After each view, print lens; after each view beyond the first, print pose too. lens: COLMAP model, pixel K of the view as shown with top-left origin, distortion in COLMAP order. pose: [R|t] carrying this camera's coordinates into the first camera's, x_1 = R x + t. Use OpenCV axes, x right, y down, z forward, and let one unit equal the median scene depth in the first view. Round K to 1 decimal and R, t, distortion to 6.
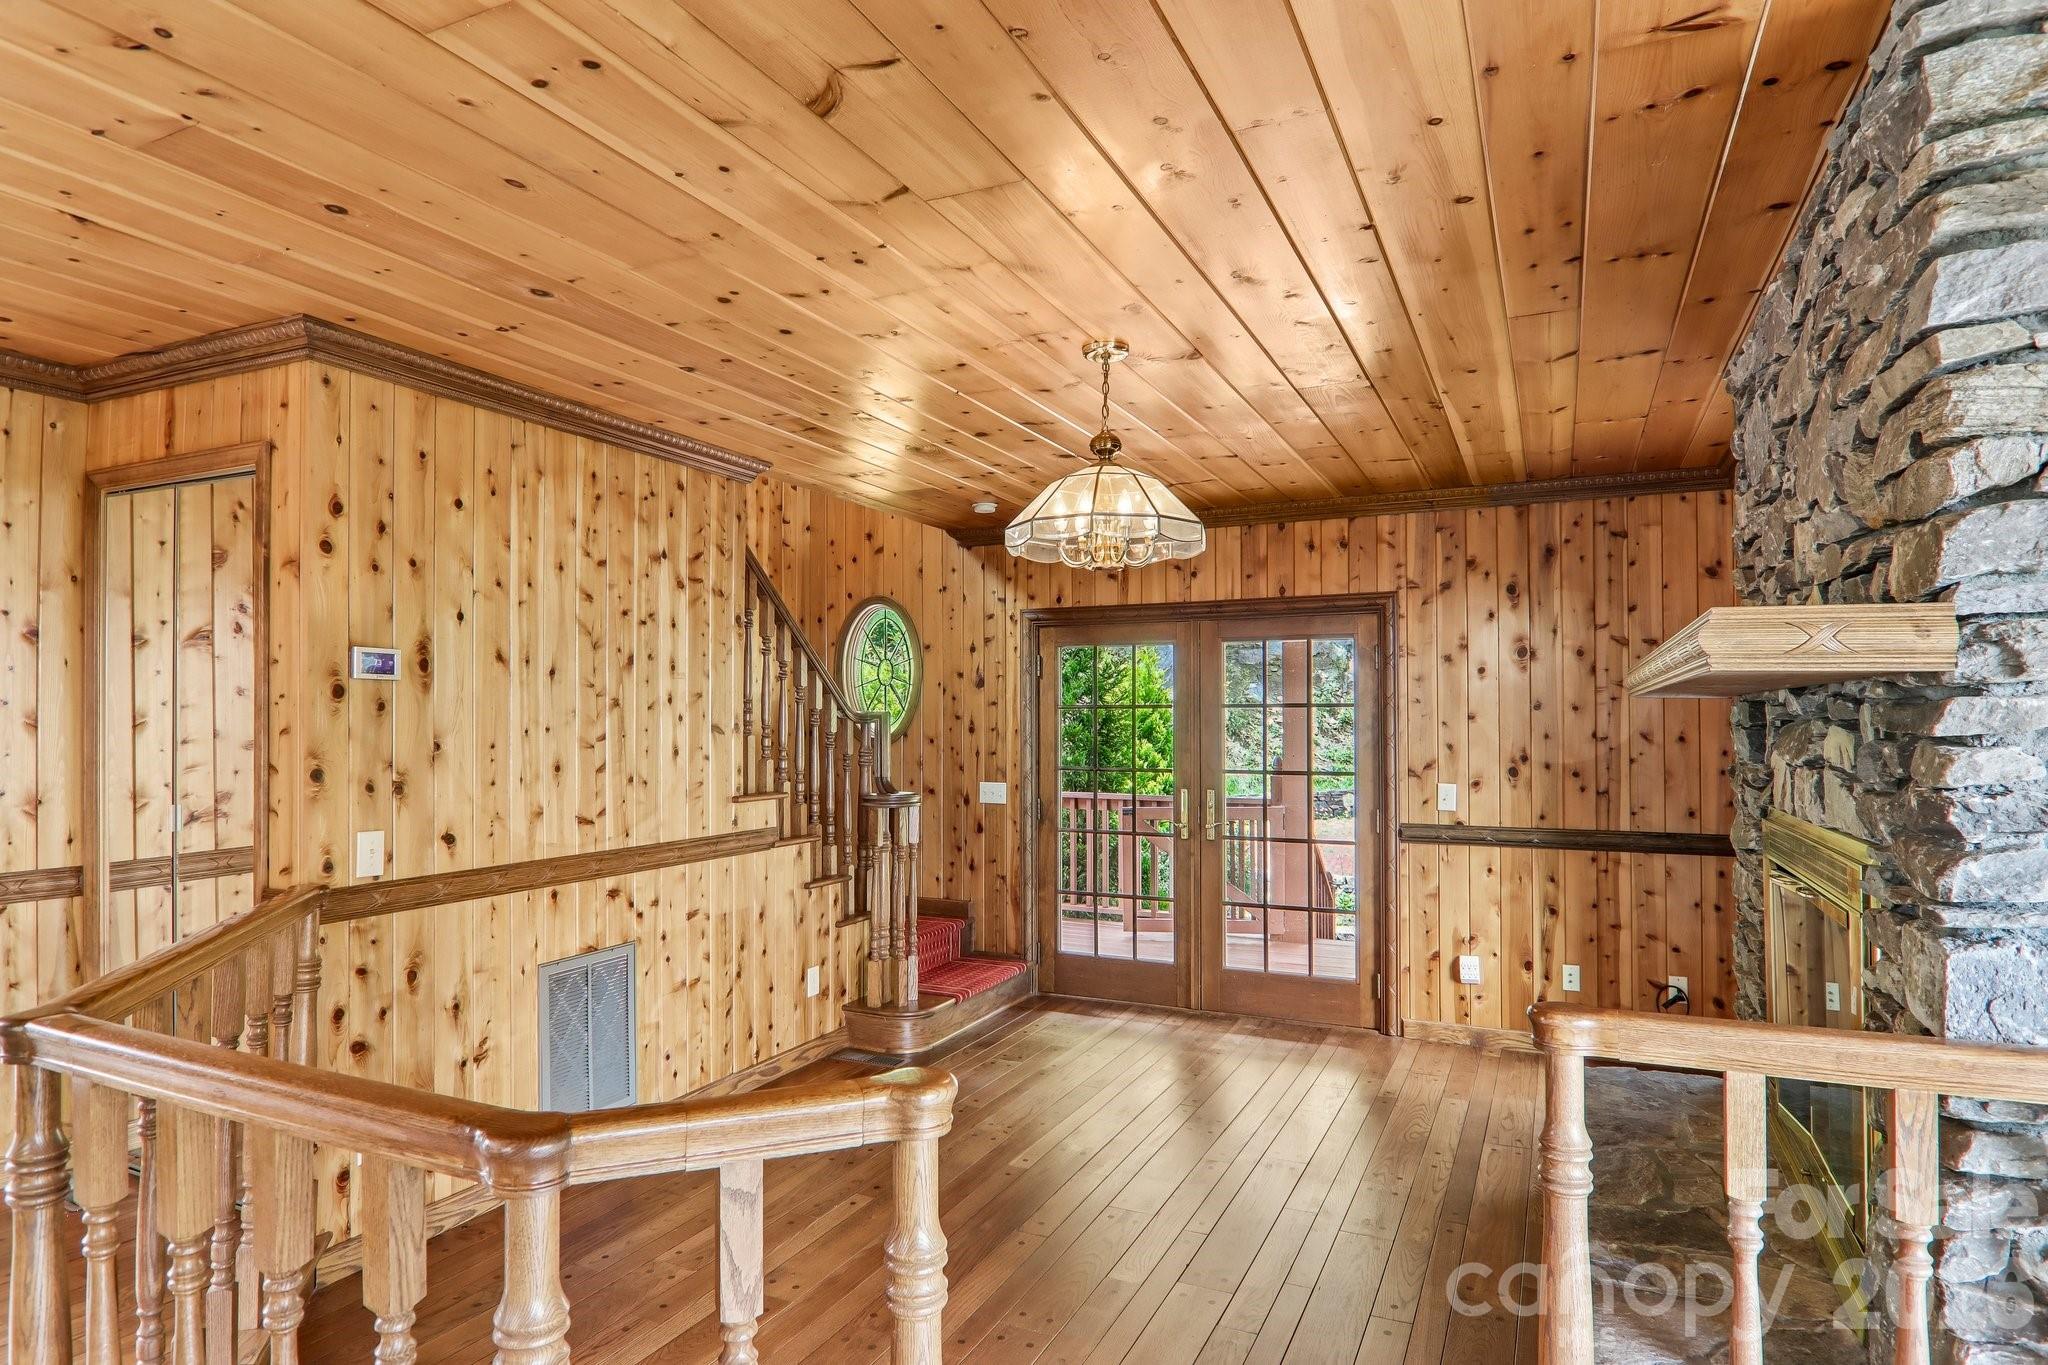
lens RADIAL K [[1137.4, 0, 1024.1], [0, 1137.4, 701.3], [0, 0, 1]] dist [0.005925, -0.021629]
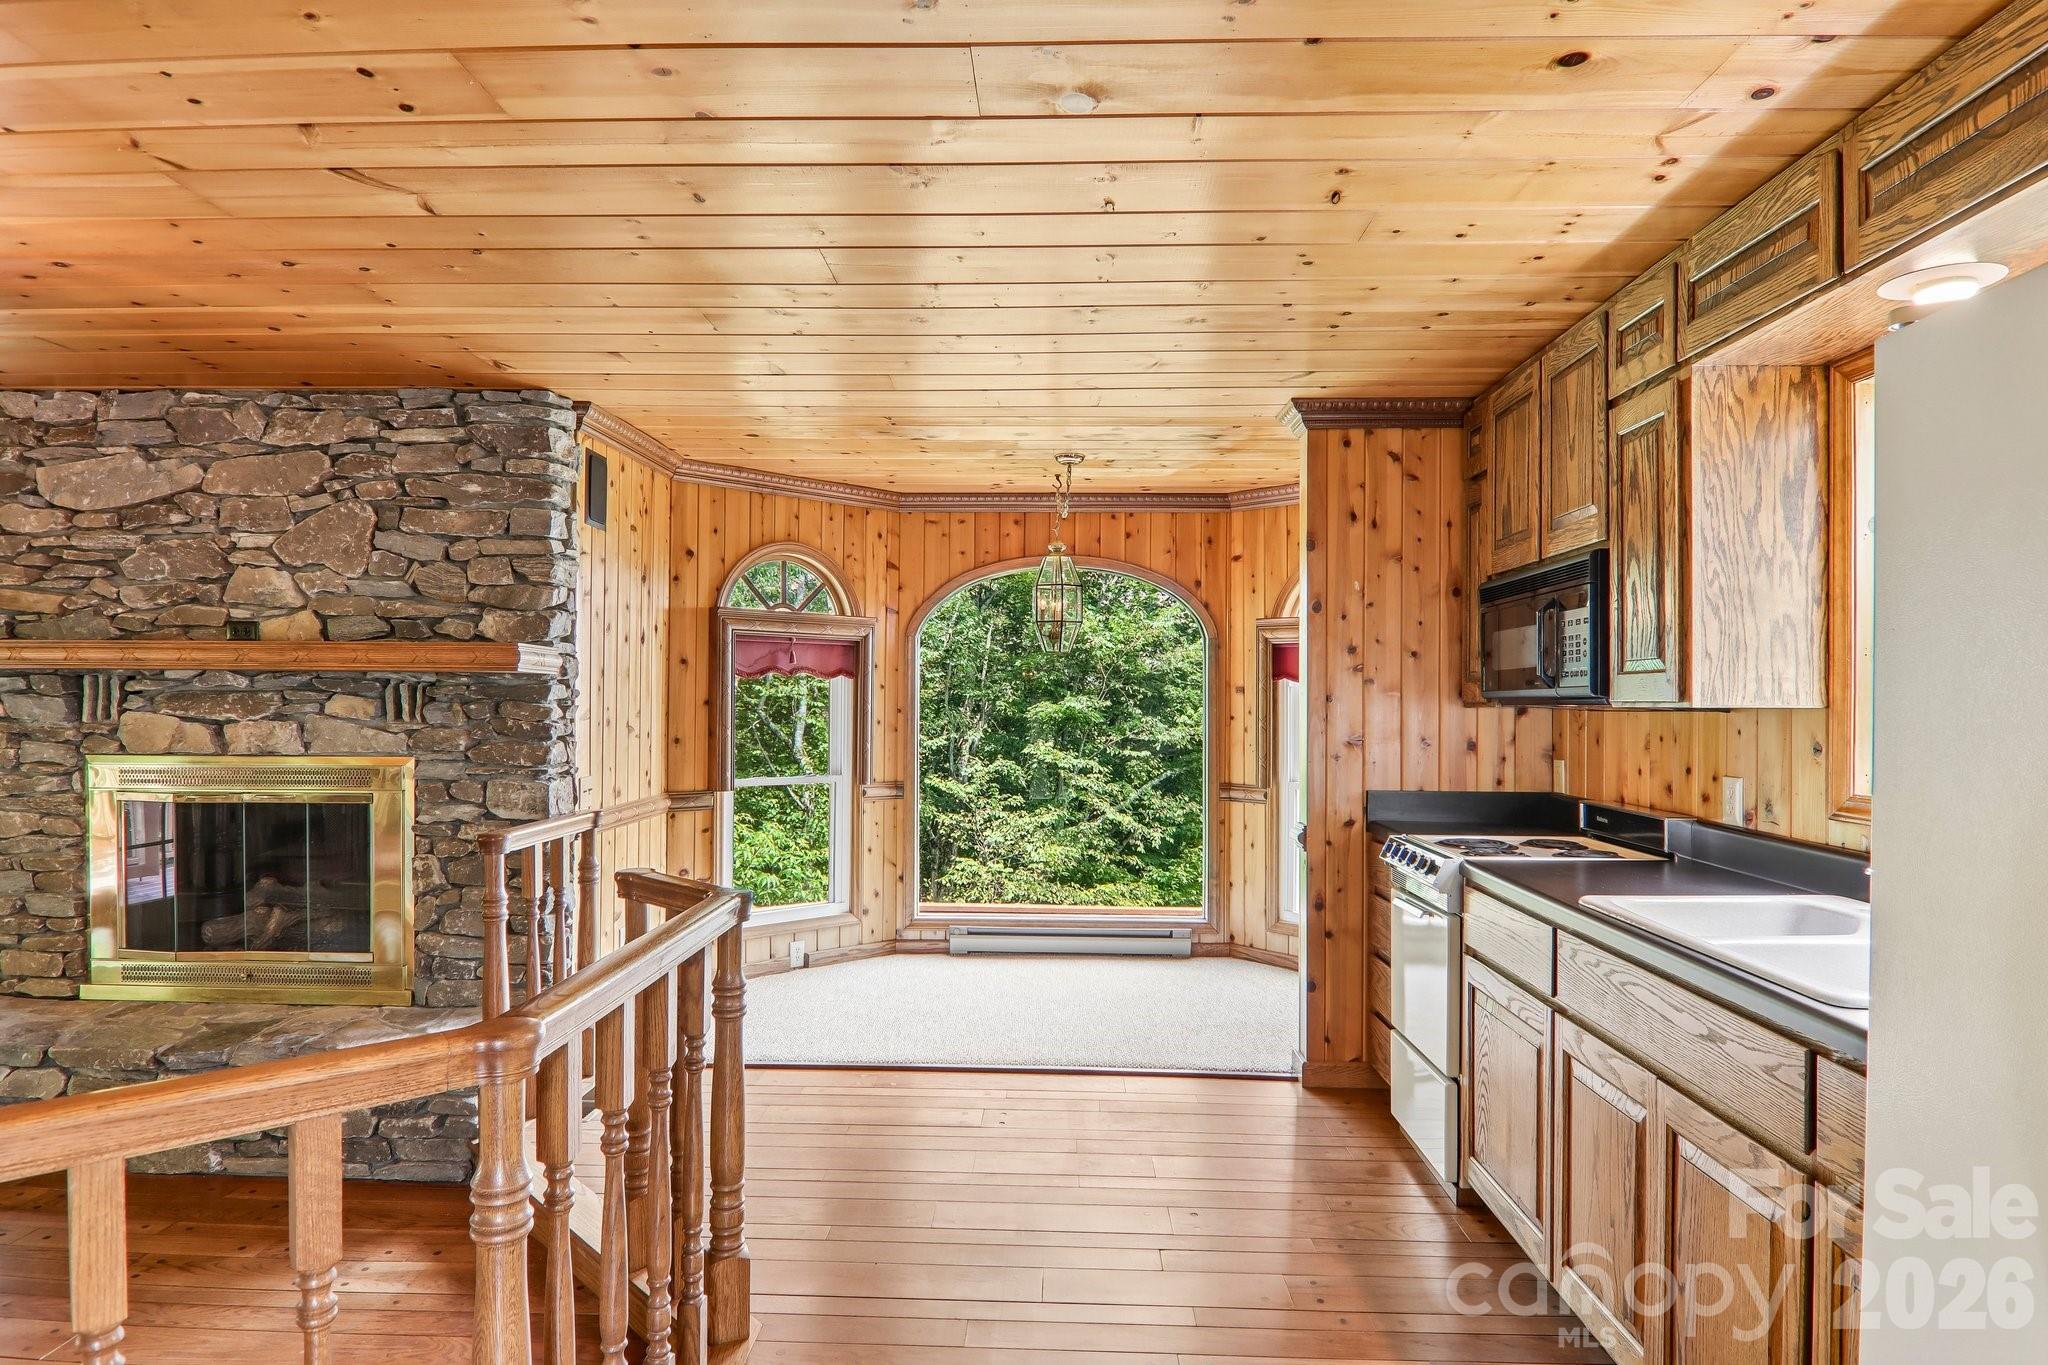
lens RADIAL K [[1135.4, 0, 1027.5], [0, 1135.4, 692.3], [0, 0, 1]] dist [0.005483, -0.021229]
pose [[-0.399502, -0.000068, 0.916732, -0.606151], [-0.022965, 0.999687, -0.009933, 0.004474], [-0.916445, -0.025021, -0.399379, 0.320303]]
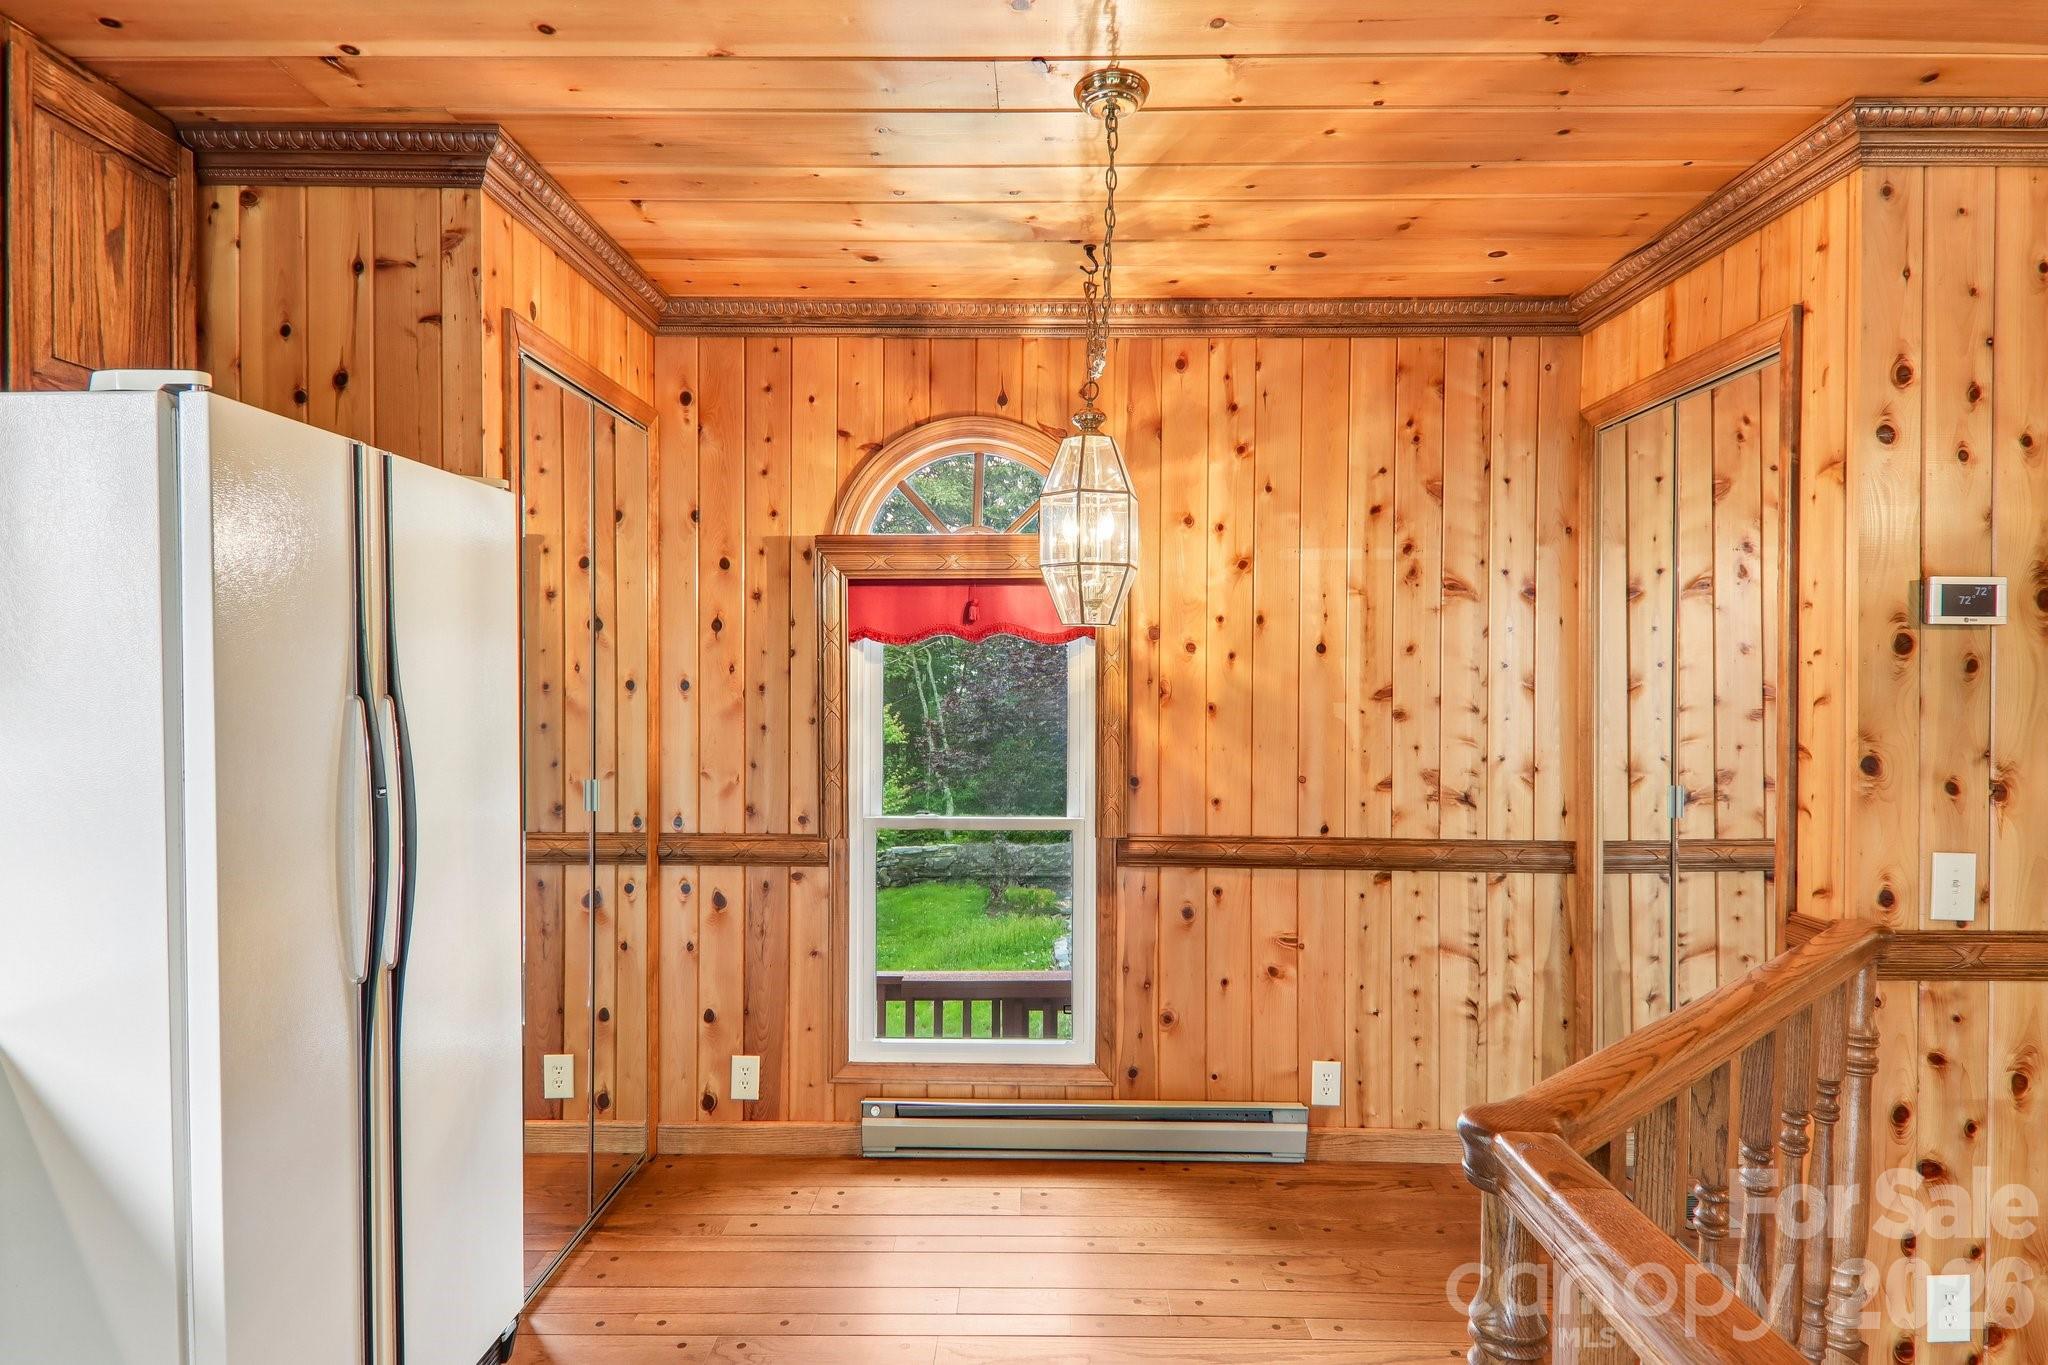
lens RADIAL K [[1135.6, 0, 1026.9], [0, 1135.6, 695.6], [0, 0, 1]] dist [0.030459, -0.022723]
pose [[0.412741, 0.015978, -0.910708, -0.120580], [0.010142, 0.999704, 0.022136, 0.001045], [0.910792, -0.018373, 0.412456, 0.147100]]
